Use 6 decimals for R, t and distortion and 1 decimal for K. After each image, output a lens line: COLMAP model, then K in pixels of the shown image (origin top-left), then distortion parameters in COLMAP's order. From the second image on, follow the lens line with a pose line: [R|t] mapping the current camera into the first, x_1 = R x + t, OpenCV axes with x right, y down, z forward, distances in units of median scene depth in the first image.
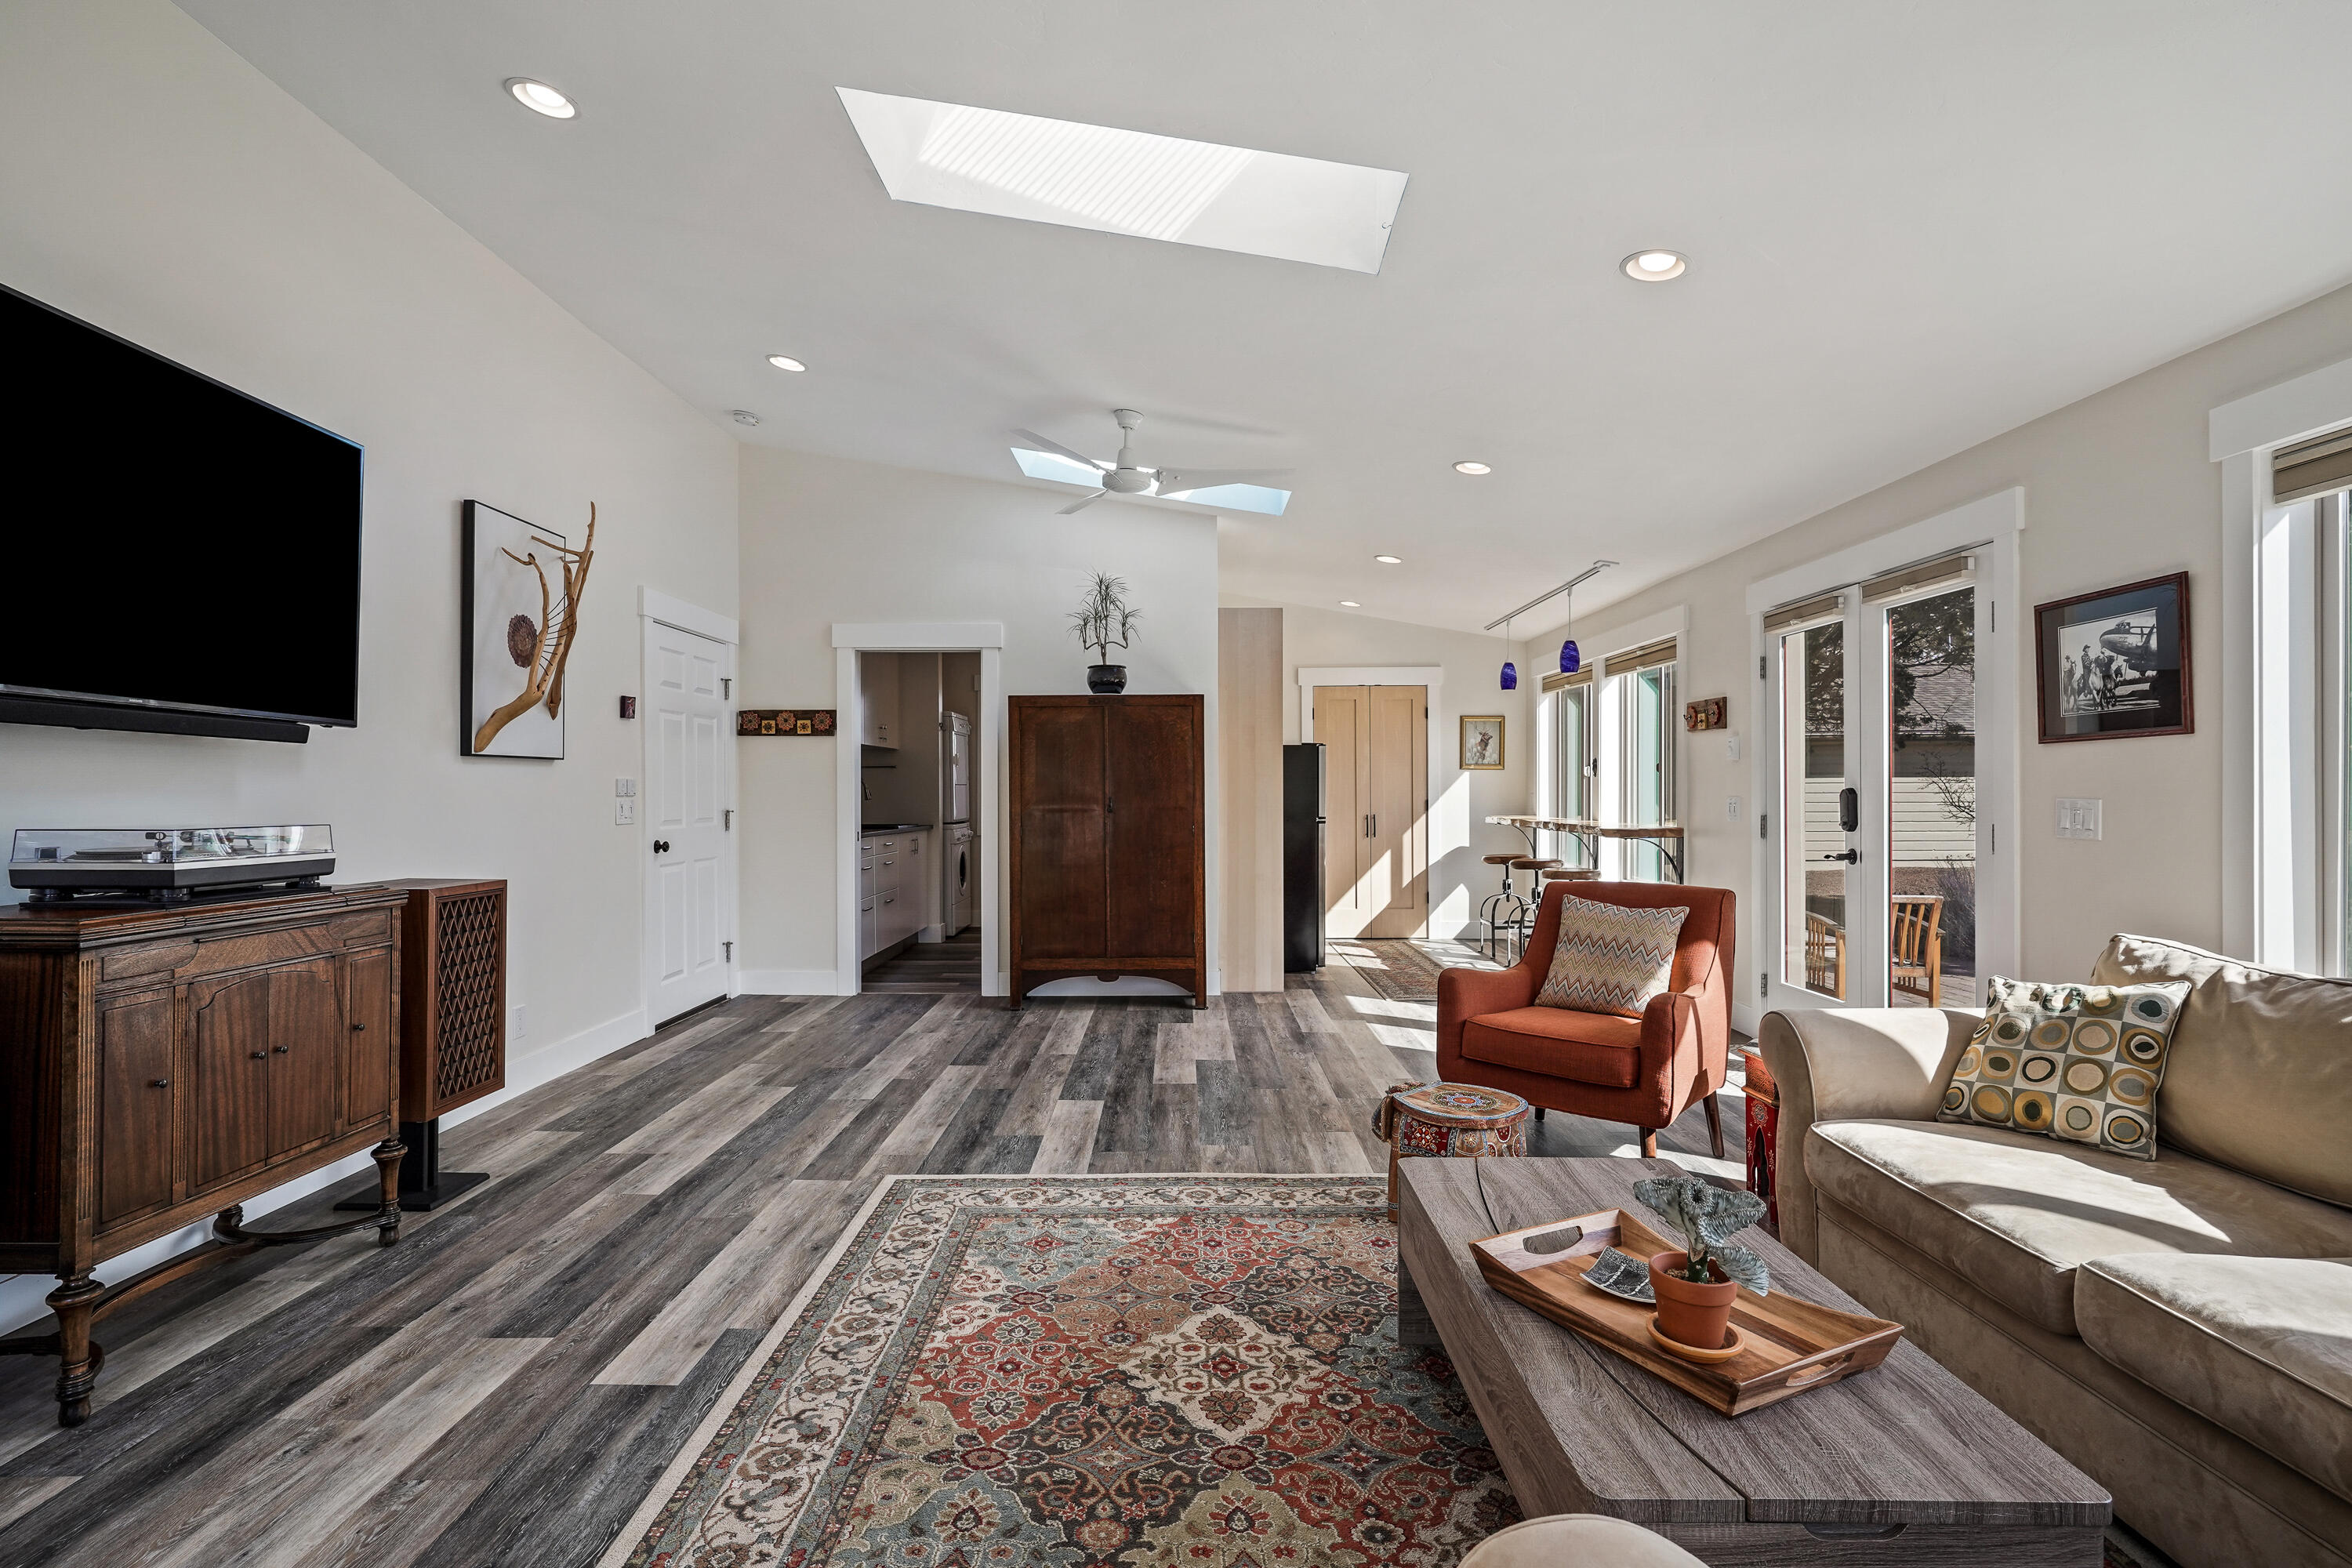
lens RADIAL K [[1137.7, 0, 1175.8], [0, 1137.7, 796.0], [0, 0, 1]] dist [-0.002030, 0.002792]
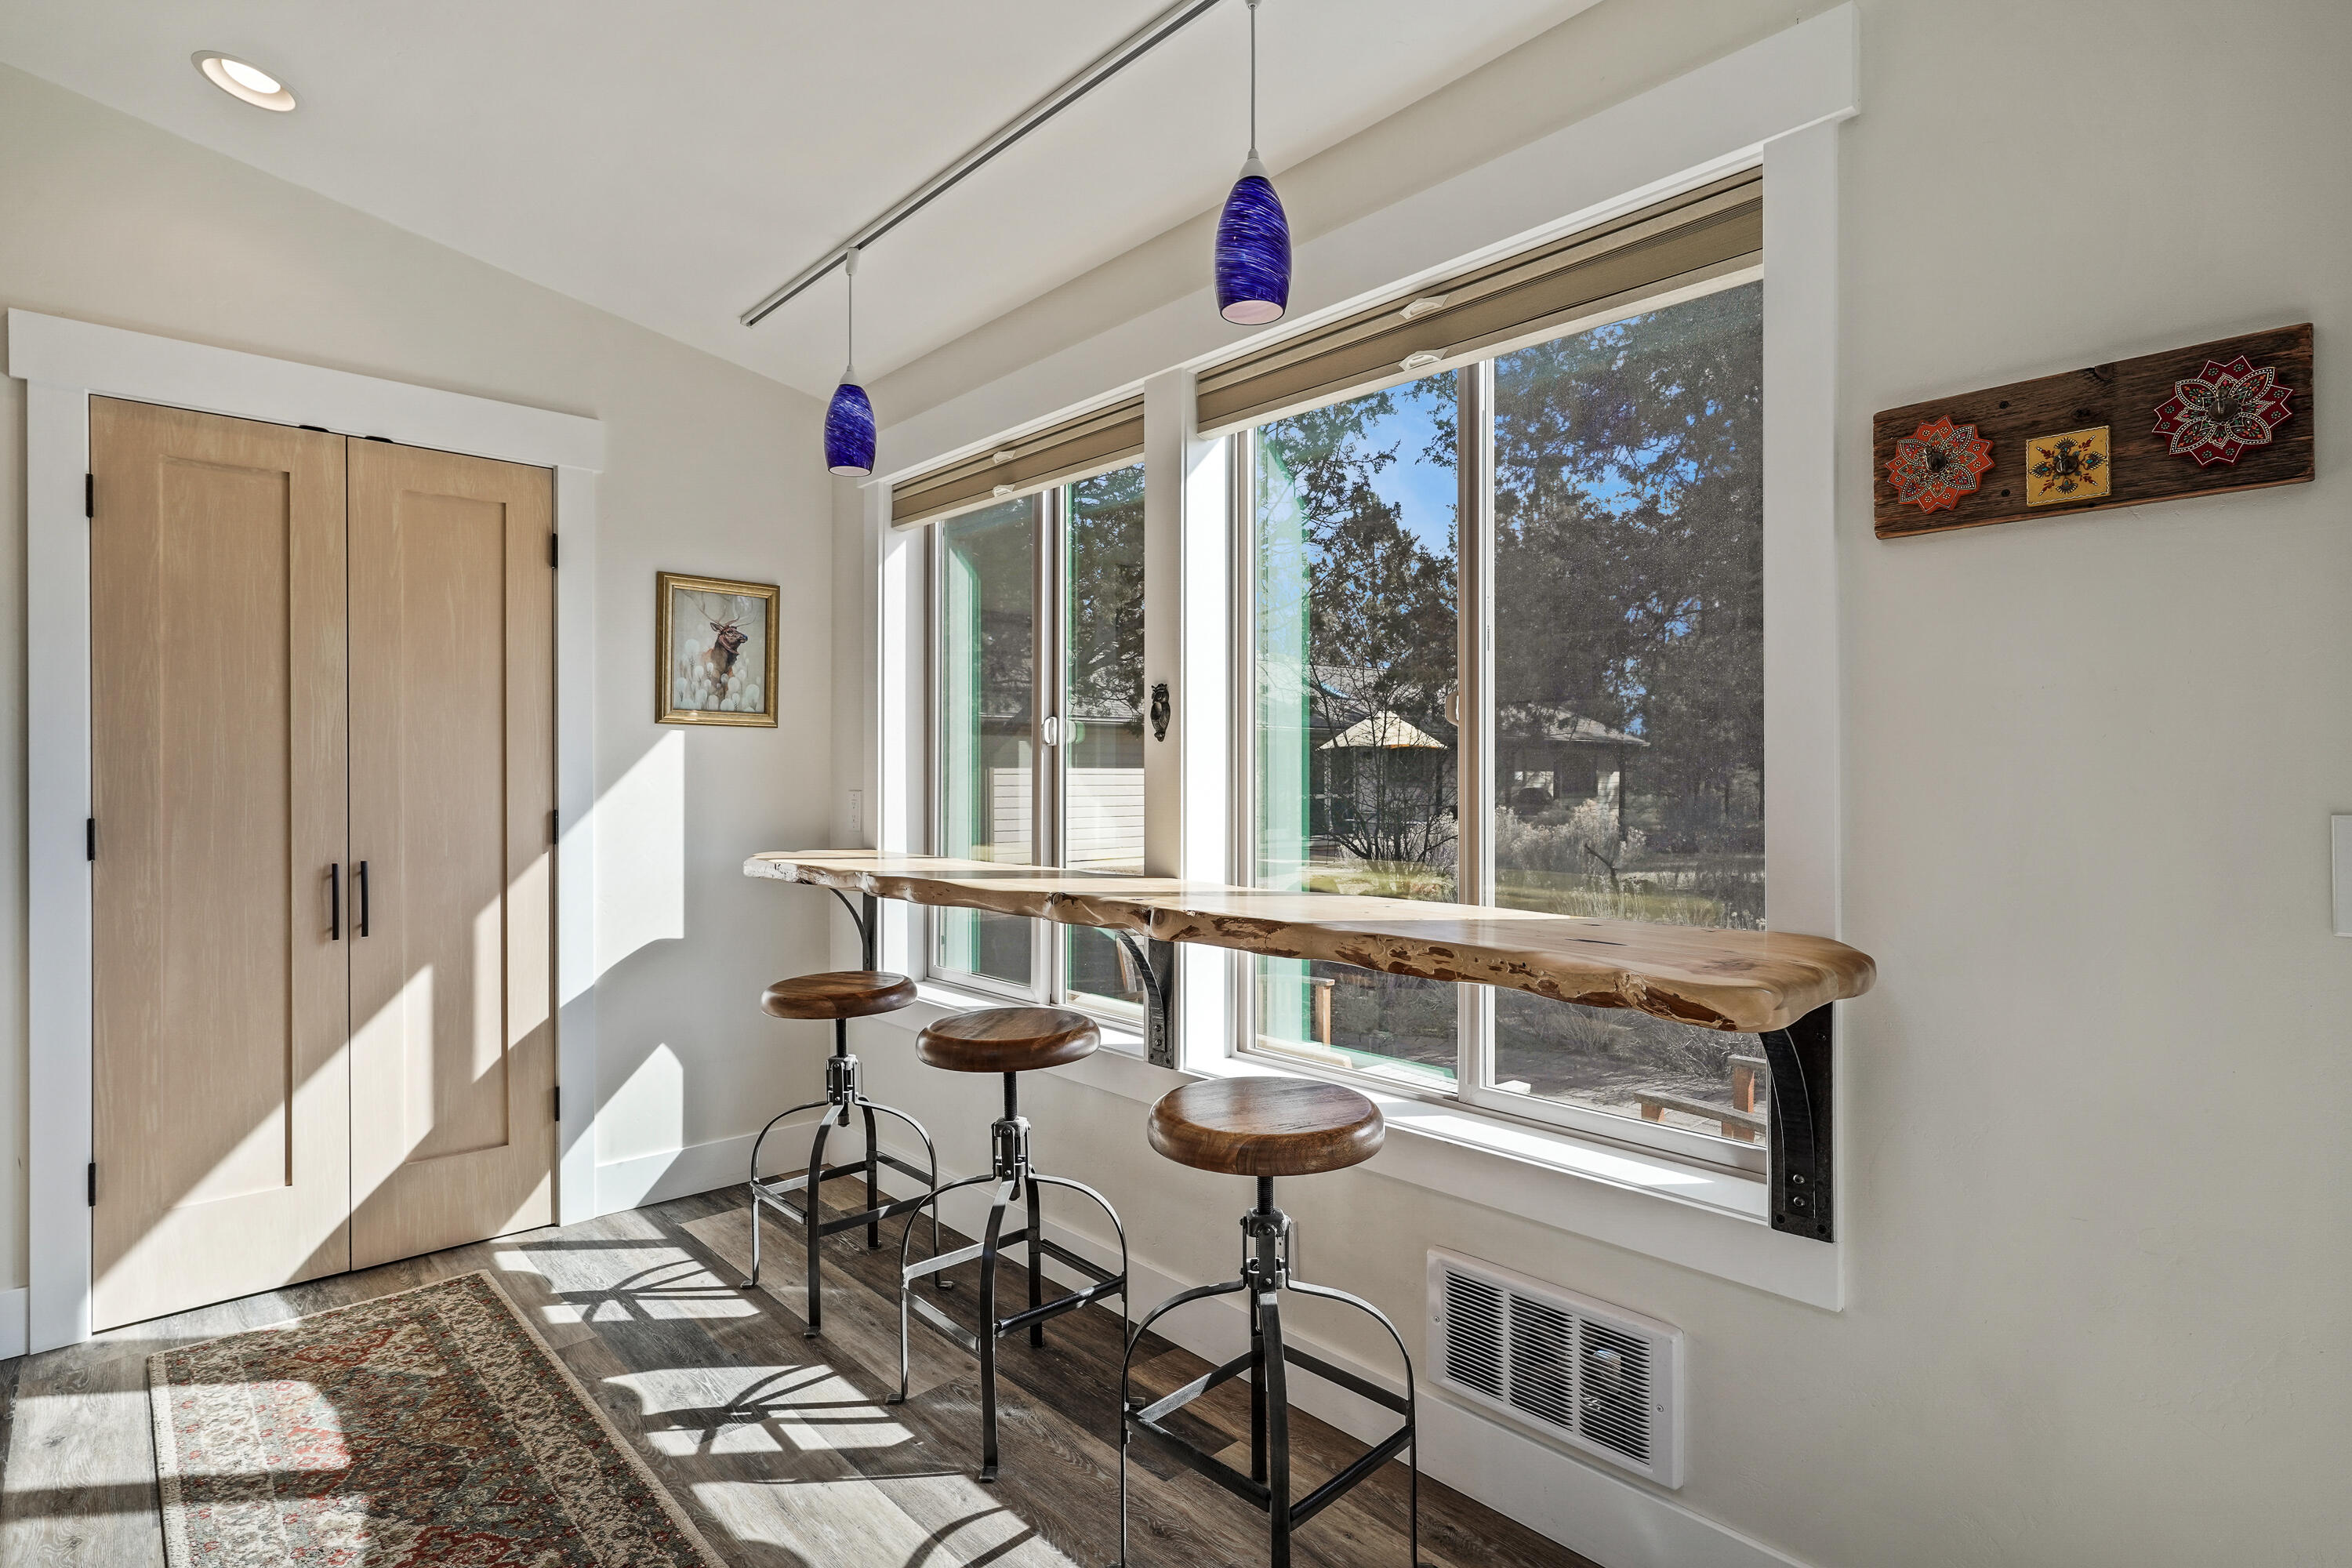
lens RADIAL K [[1181.5, 0, 1172.9], [0, 1181.5, 780.6], [0, 0, 1]] dist [-0.012496, 0.000968]
pose [[0.734598, 0.001628, 0.678501, 0.336049], [0.002734, 0.999982, -0.005360, -0.009105], [-0.678498, 0.005793, 0.734580, 1.750320]]
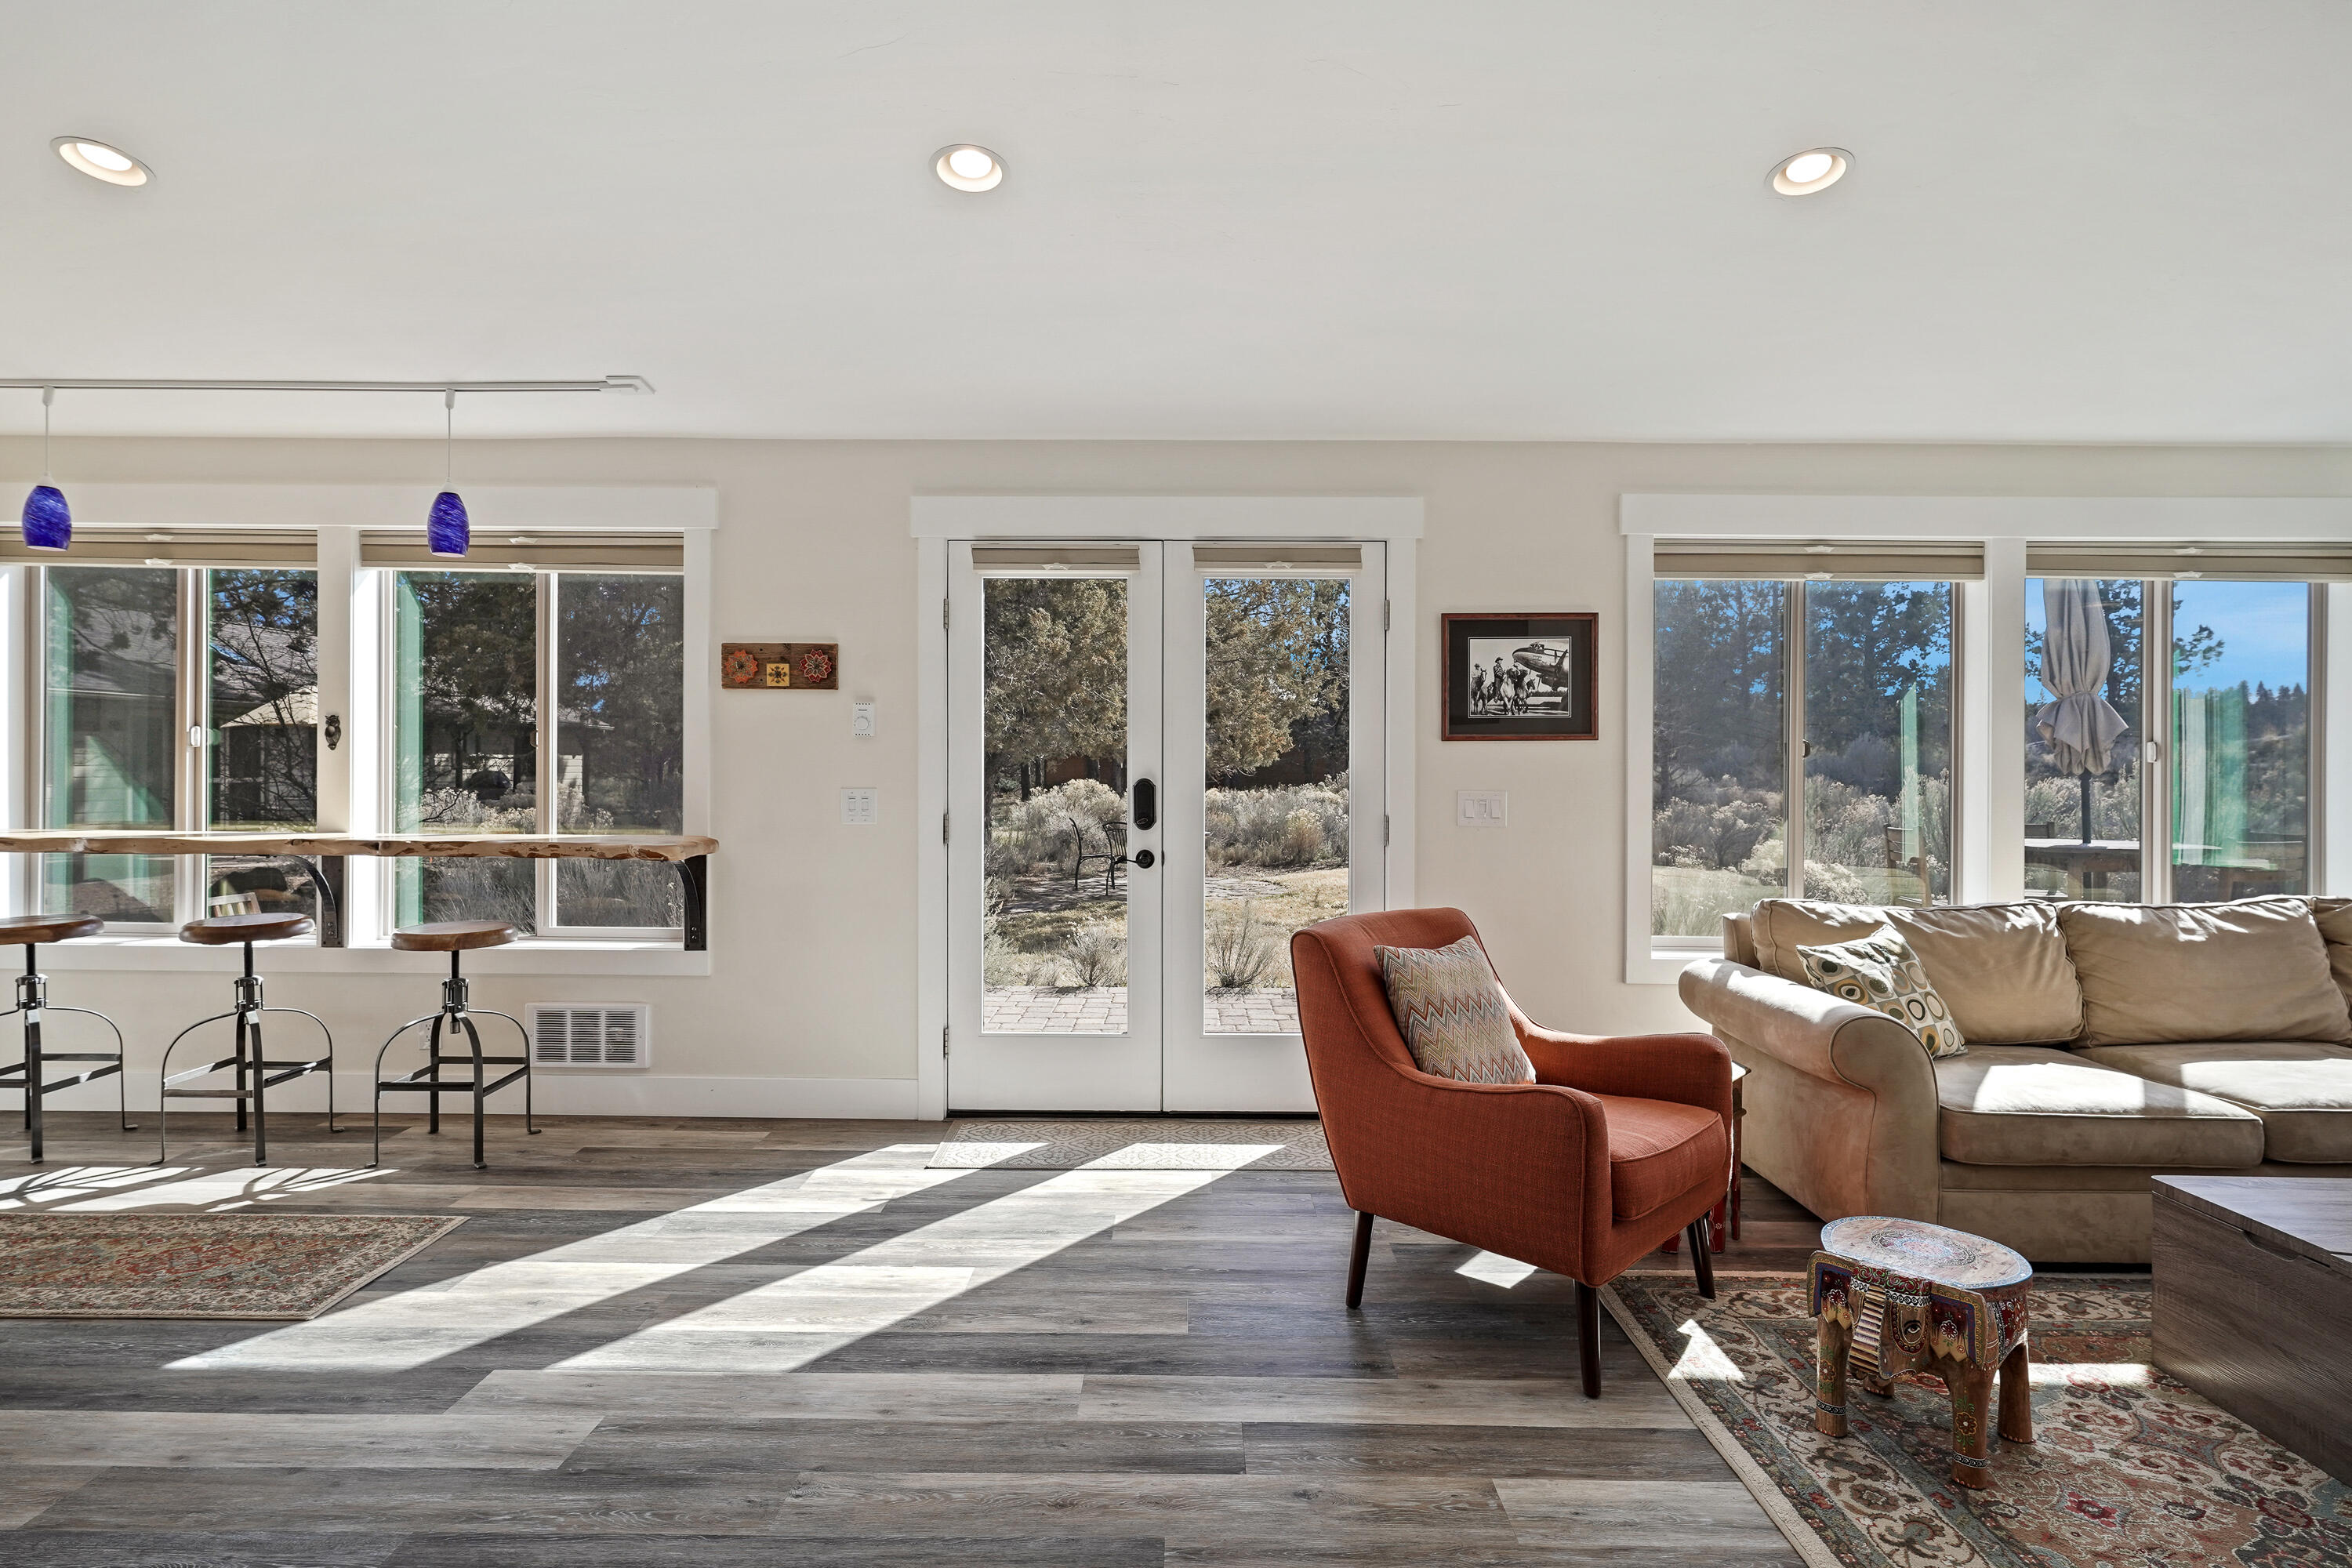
lens RADIAL K [[1227.6, 0, 1183.7], [0, 1227.6, 778.9], [0, 0, 1]] dist [-0.002399, 0.002797]
pose [[0.000612, -0.007910, 0.999969, -0.471274], [-0.001837, 0.999967, 0.007911, -0.020225], [-0.999998, -0.001842, 0.000598, 1.402768]]
